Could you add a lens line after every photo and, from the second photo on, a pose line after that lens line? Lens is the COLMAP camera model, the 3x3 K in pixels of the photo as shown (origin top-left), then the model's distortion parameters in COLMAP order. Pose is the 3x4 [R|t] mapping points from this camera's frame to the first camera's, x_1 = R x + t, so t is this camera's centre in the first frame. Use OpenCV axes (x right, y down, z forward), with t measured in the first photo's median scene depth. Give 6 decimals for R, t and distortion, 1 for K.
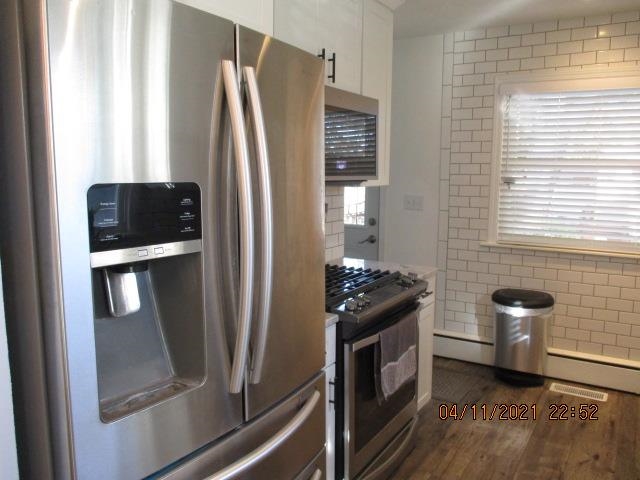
lens RADIAL K [[533.7, 0, 325.4], [0, 533.7, 241.0], [0, 0, 1]] dist [-0.025718, -0.000072]
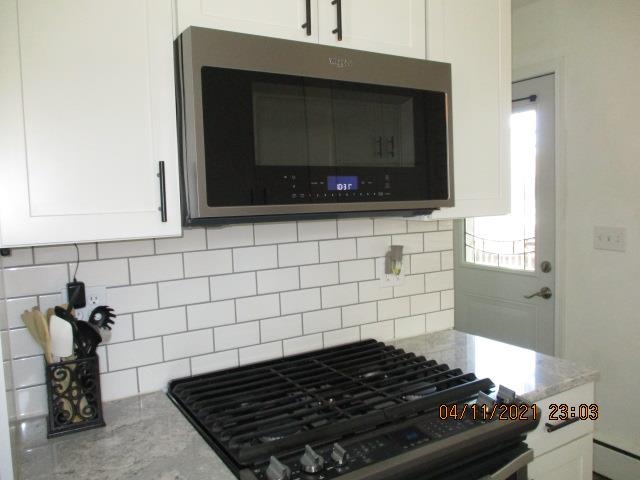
lens RADIAL K [[533.7, 0, 321.0], [0, 533.7, 238.5], [0, 0, 1]] dist [-0.025718, -0.000072]
pose [[0.878037, -0.004824, -0.478569, 0.241828], [-0.020473, 0.998655, -0.047630, -0.052009], [0.478155, 0.051619, 0.876757, 0.449848]]
